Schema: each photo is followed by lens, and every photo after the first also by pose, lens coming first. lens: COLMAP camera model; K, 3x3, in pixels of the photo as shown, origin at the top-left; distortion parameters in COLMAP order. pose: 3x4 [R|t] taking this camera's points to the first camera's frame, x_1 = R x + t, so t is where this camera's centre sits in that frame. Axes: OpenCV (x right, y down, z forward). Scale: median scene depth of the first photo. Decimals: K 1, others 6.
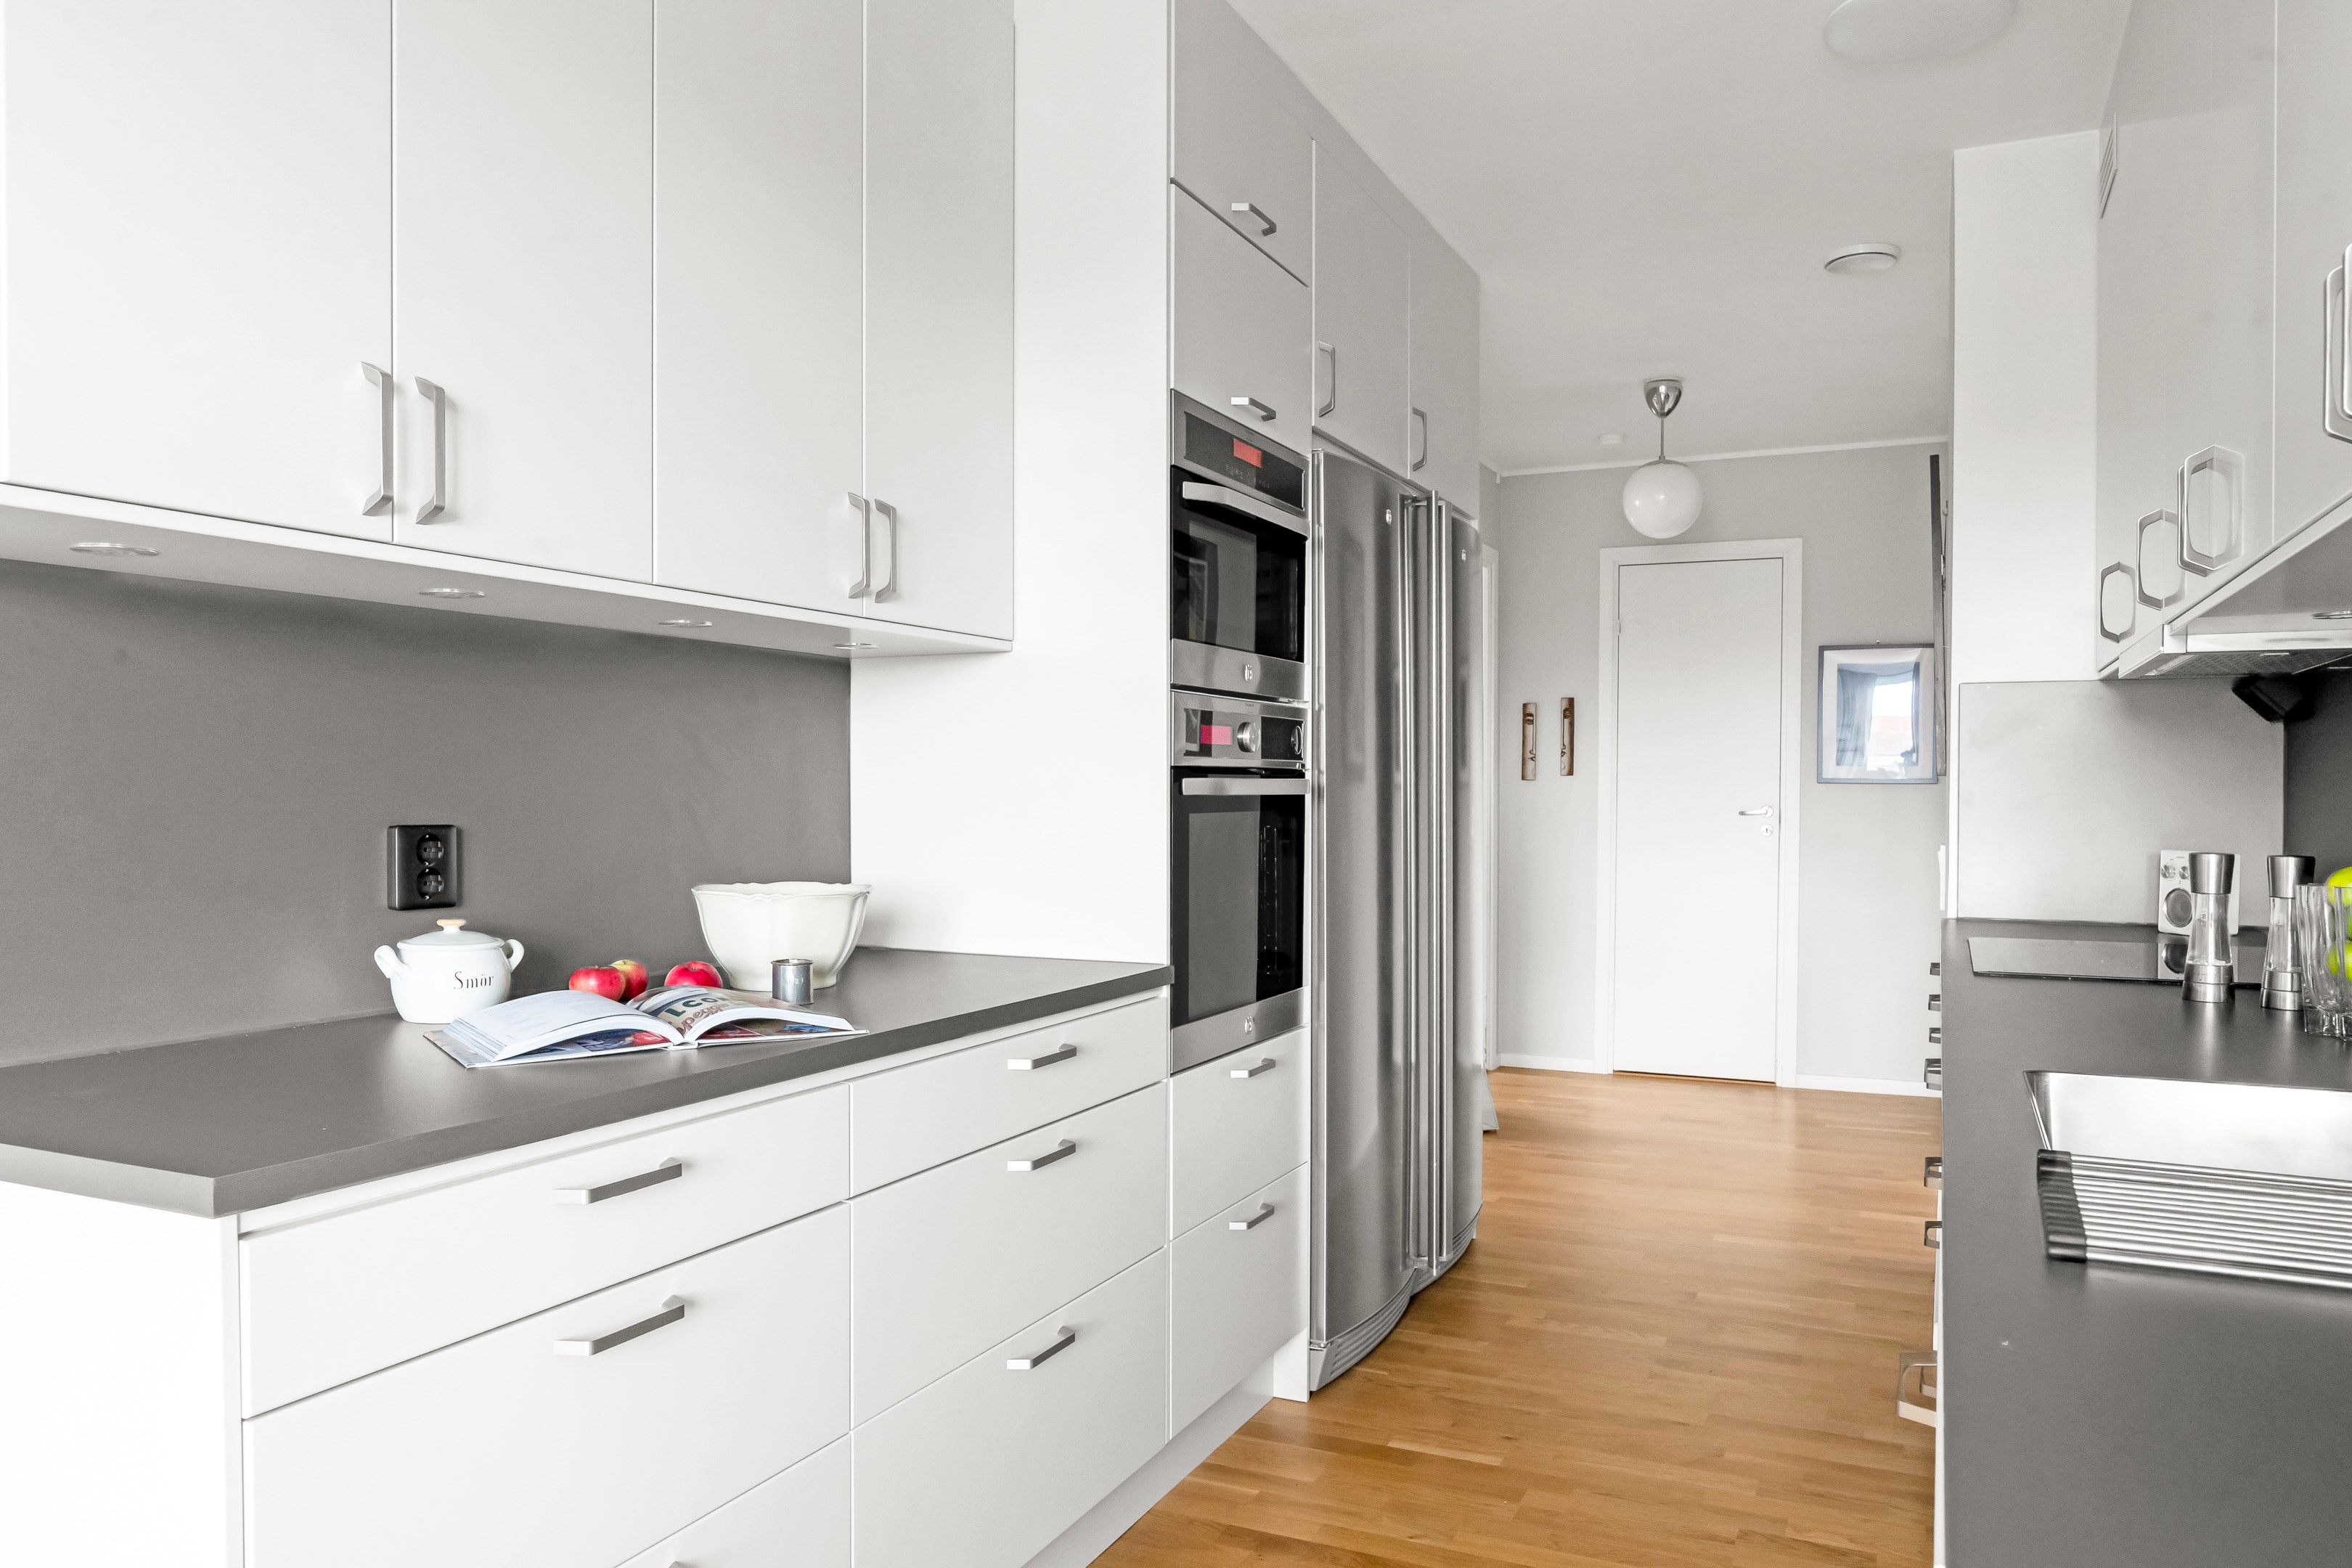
lens RADIAL K [[1625.1, 0, 1165.5], [0, 1625.1, 818.7], [0, 0, 1]] dist [-0.026806, 0.000141]
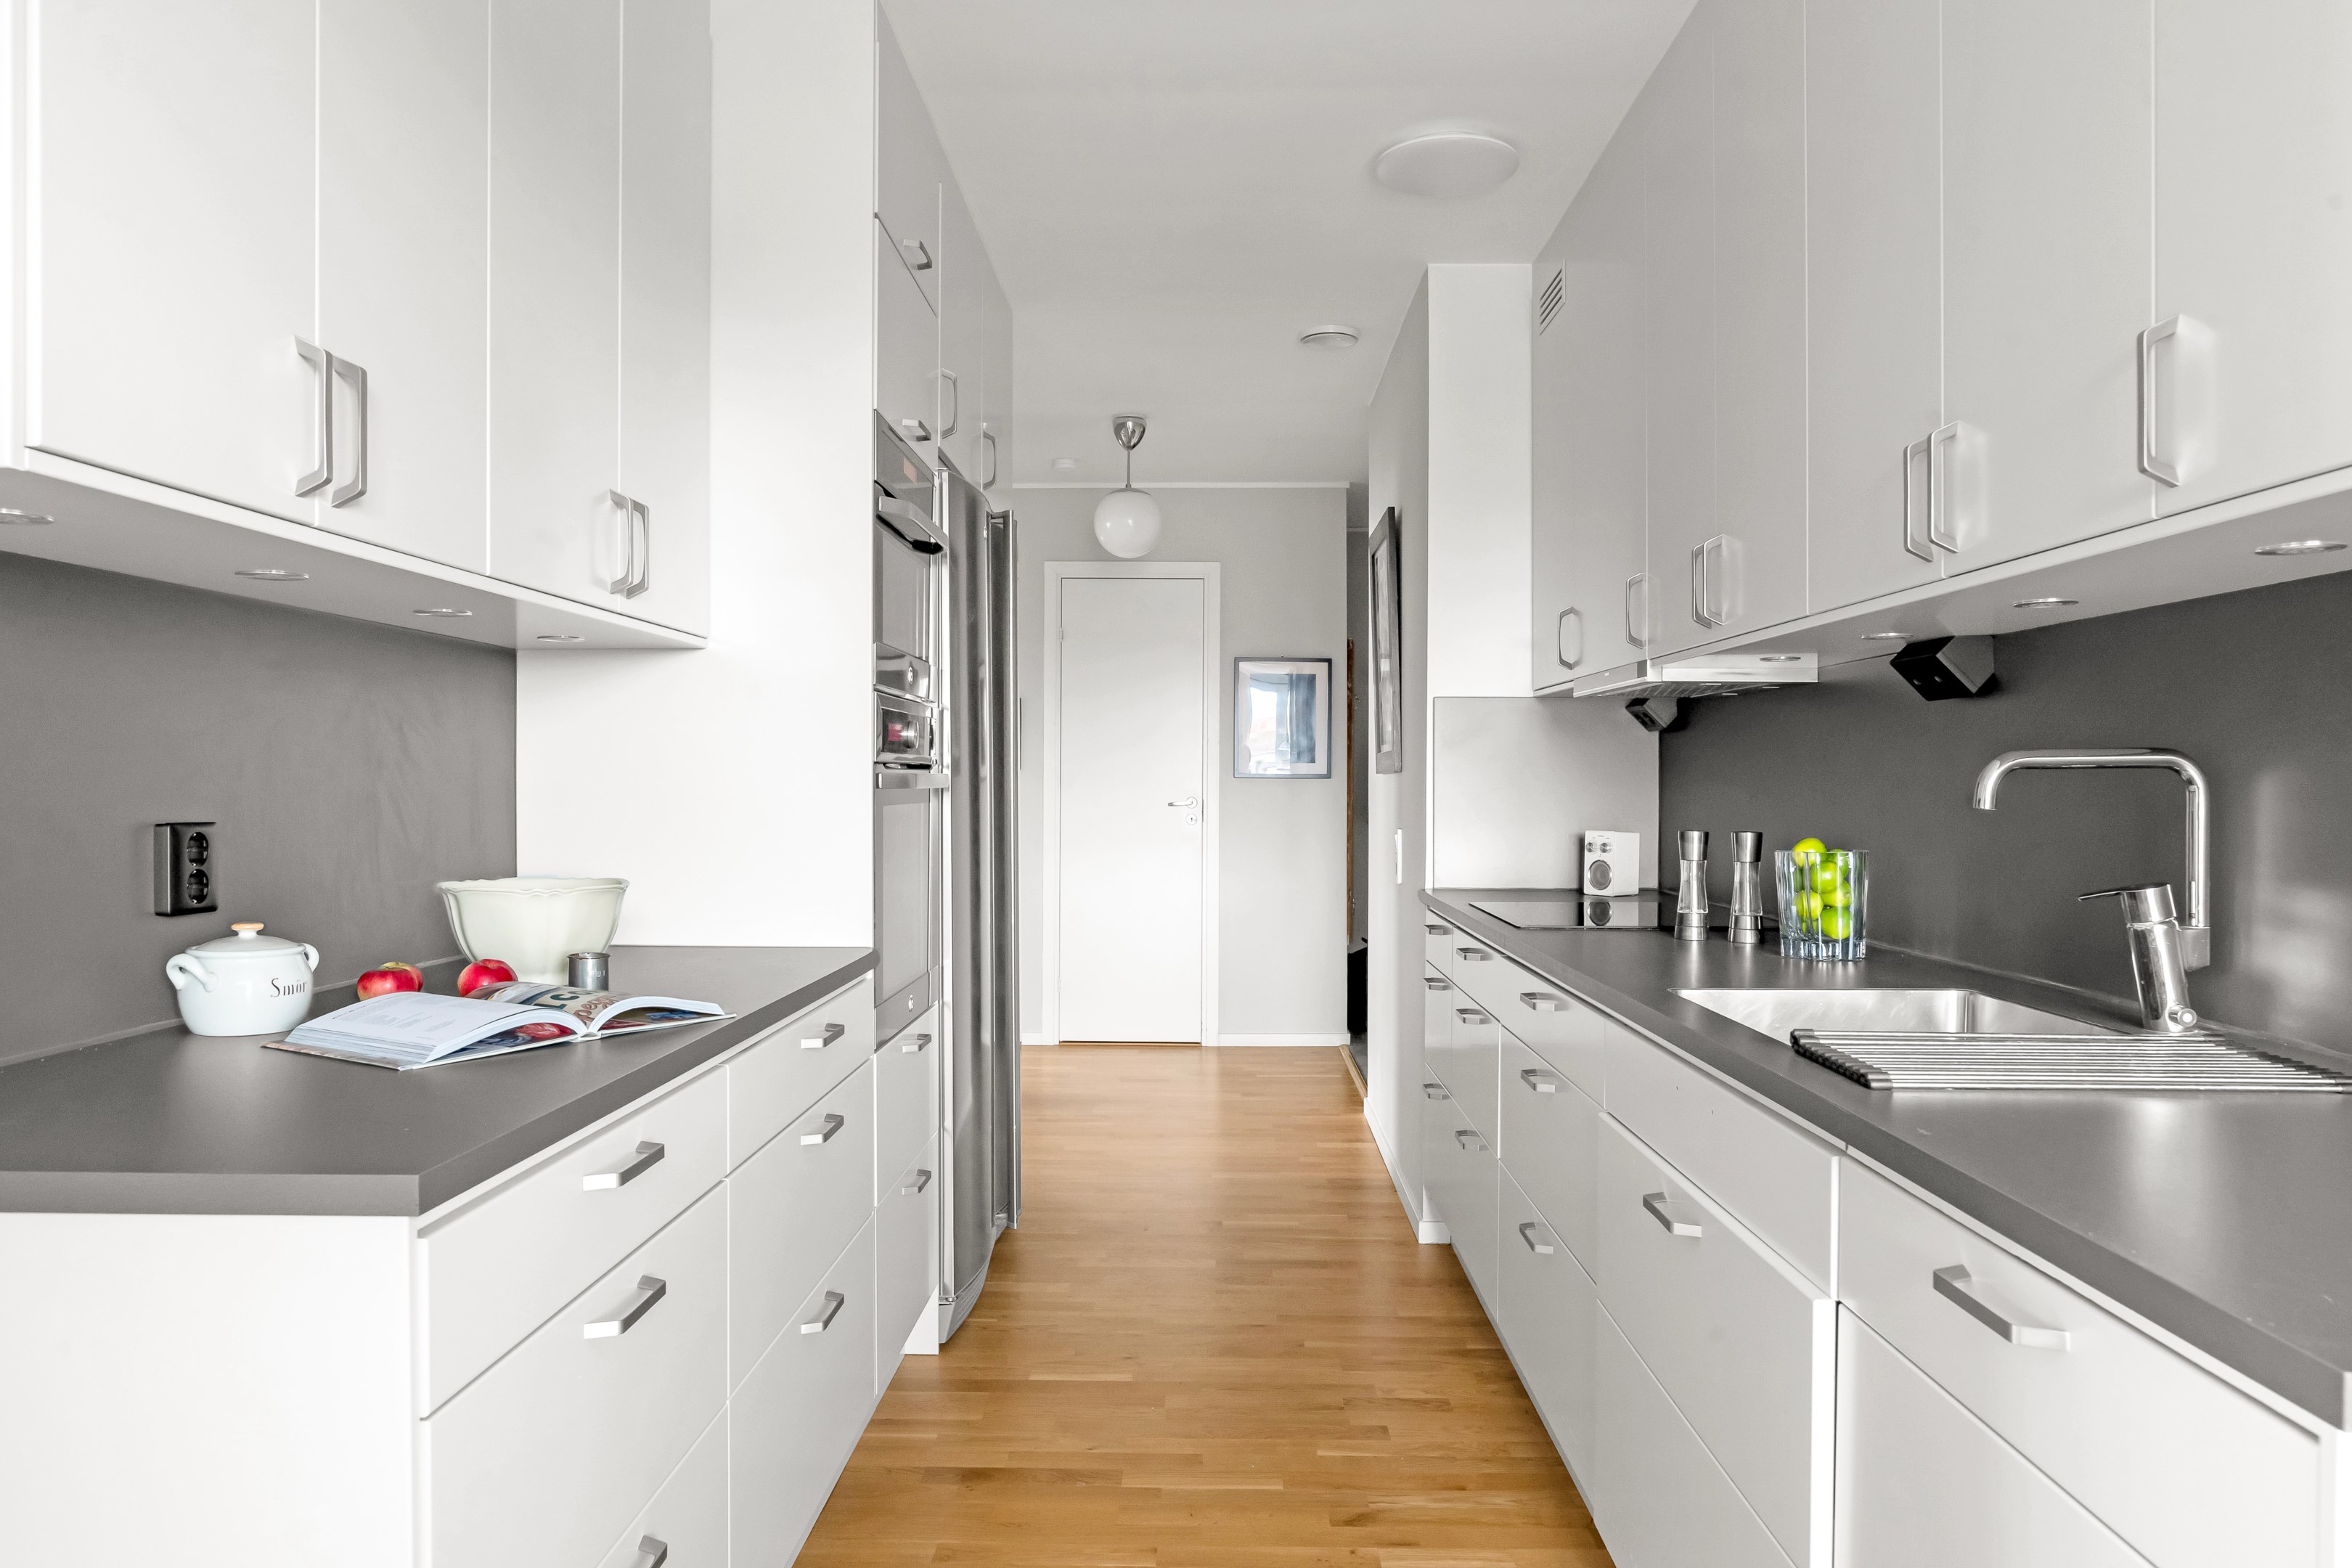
lens RADIAL K [[1608.6, 0, 1181.7], [0, 1608.6, 795.9], [0, 0, 1]] dist [-0.038548, 0.019069]
pose [[0.909971, -0.002818, 0.414663, -0.219888], [0.006724, 0.999946, -0.007960, -0.000116], [-0.414618, 0.010032, 0.909940, -0.038182]]
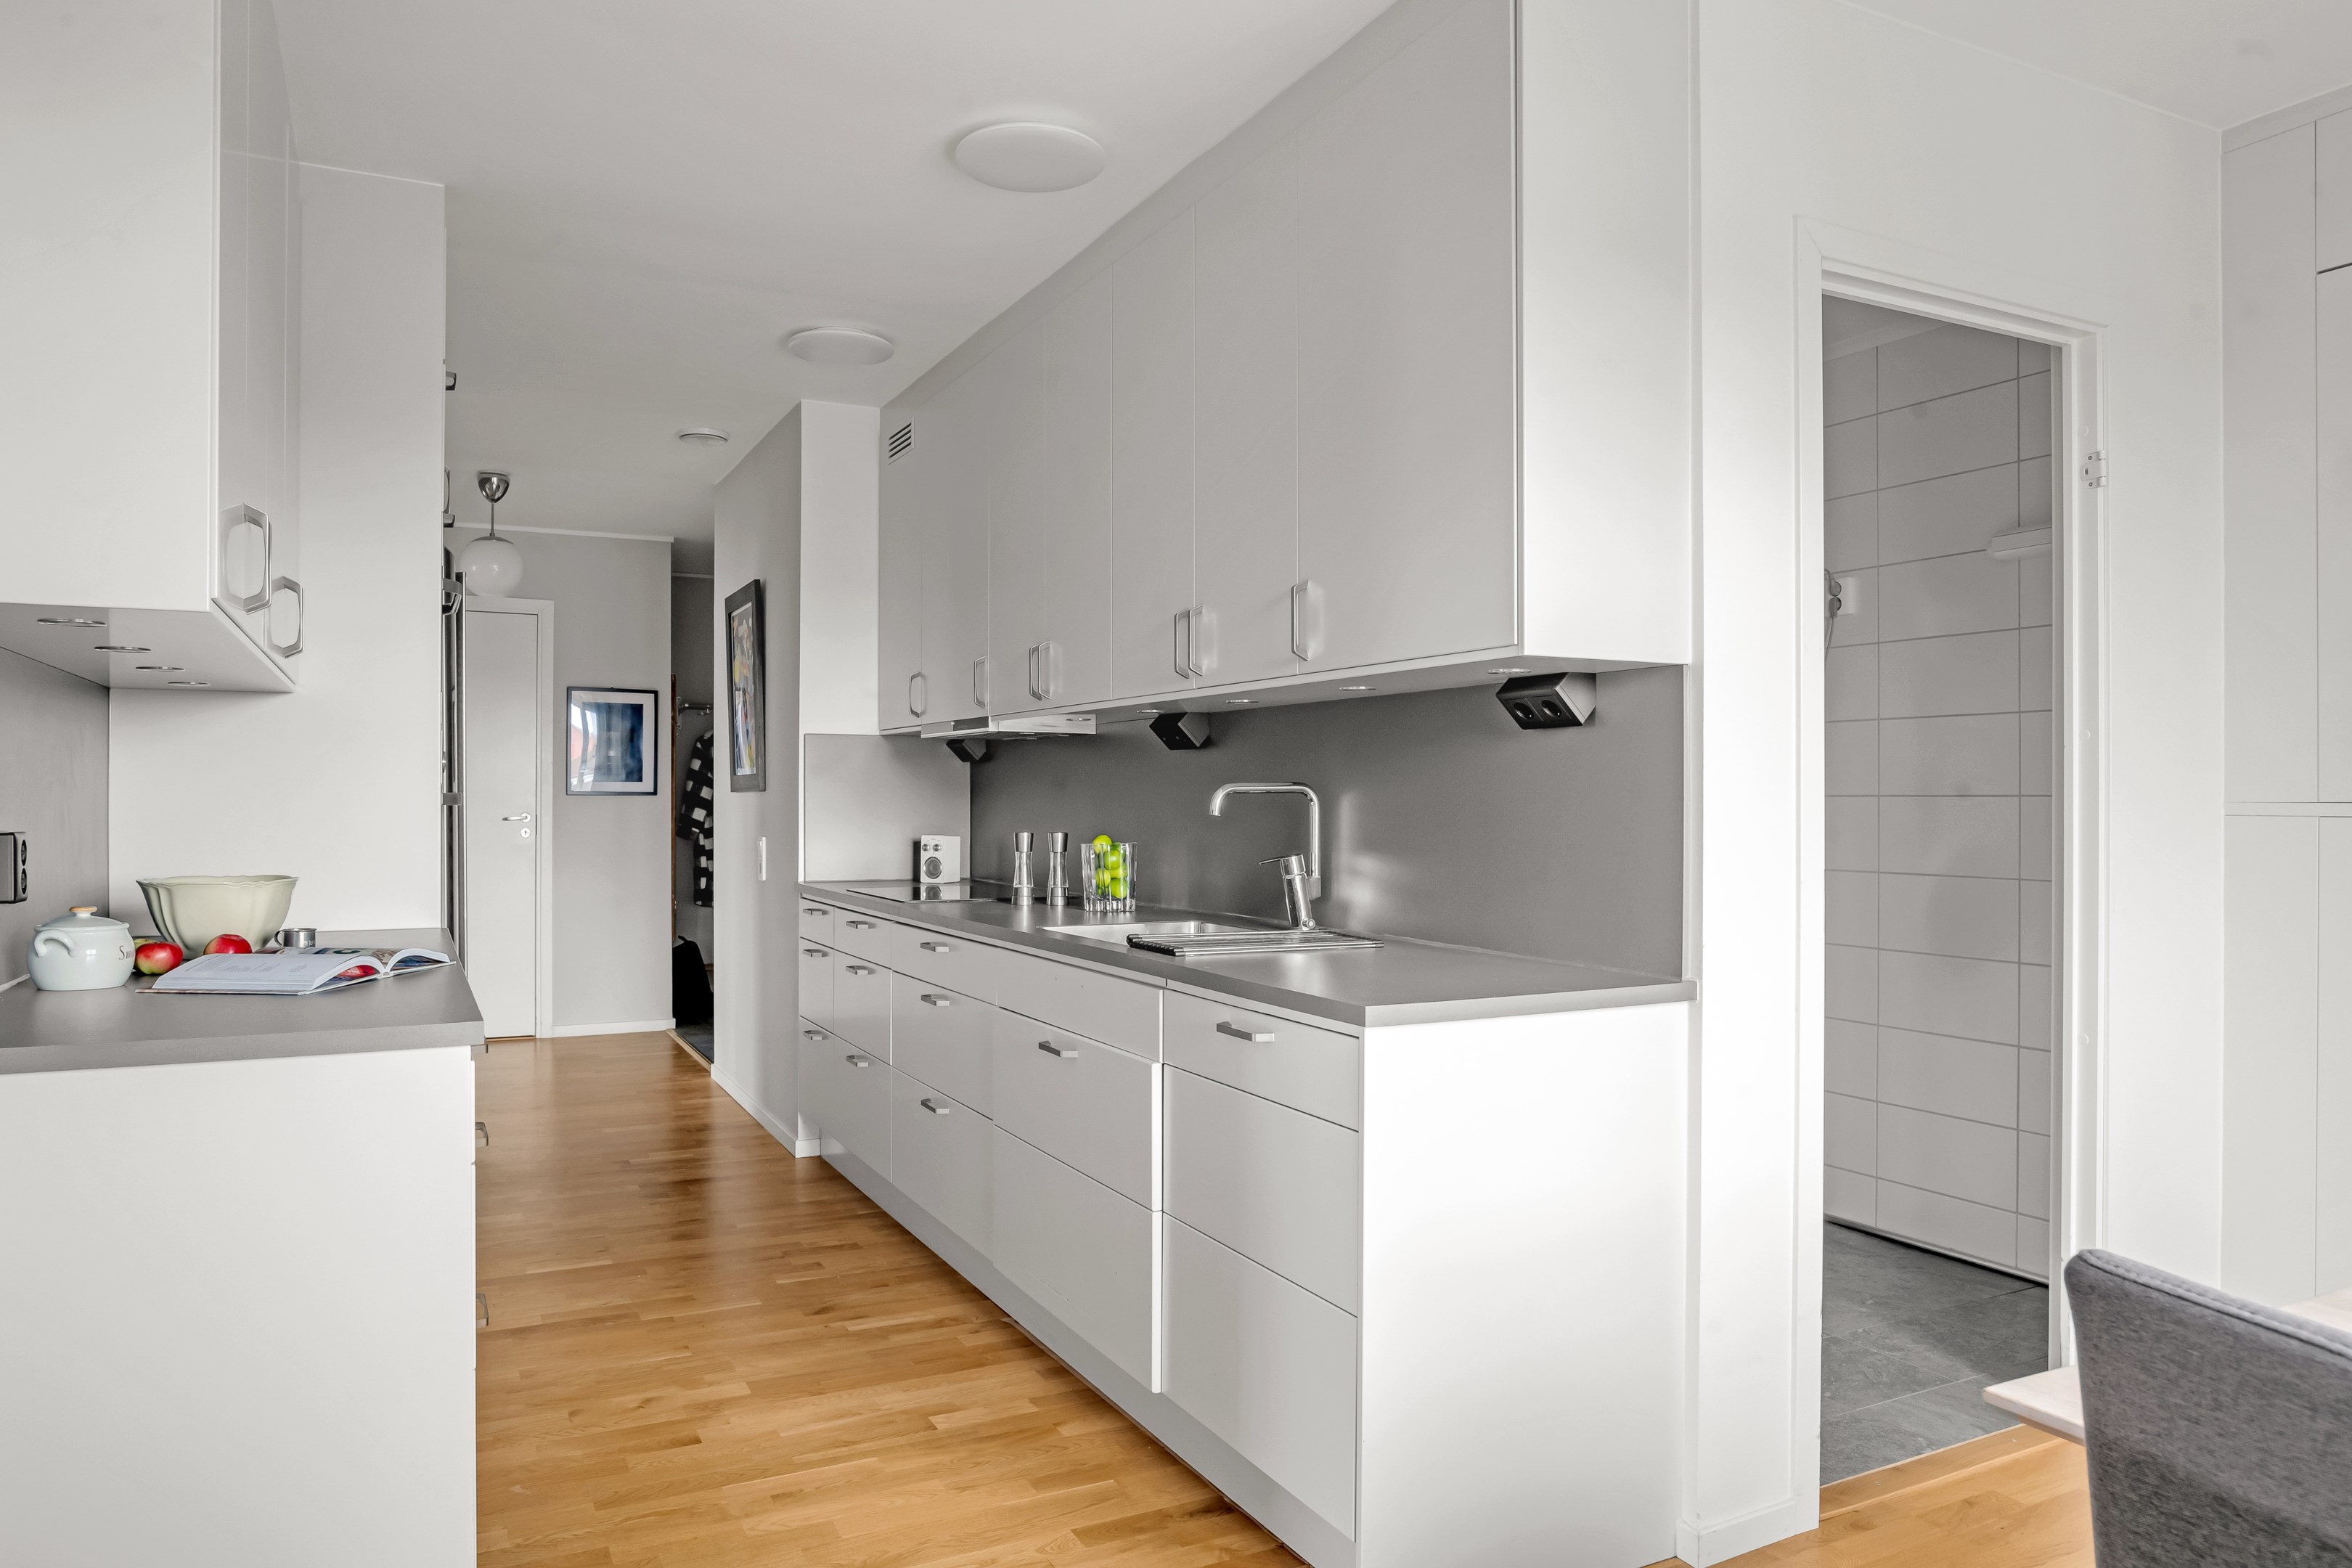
lens RADIAL K [[1547.5, 0, 1176.5], [0, 1547.5, 775.4], [0, 0, 1]] dist [-0.025686, -0.001489]
pose [[0.610628, 0.012055, 0.791826, -0.567504], [0.013765, 0.999571, -0.025833, 0.001932], [-0.791798, 0.026674, 0.610201, -0.254295]]
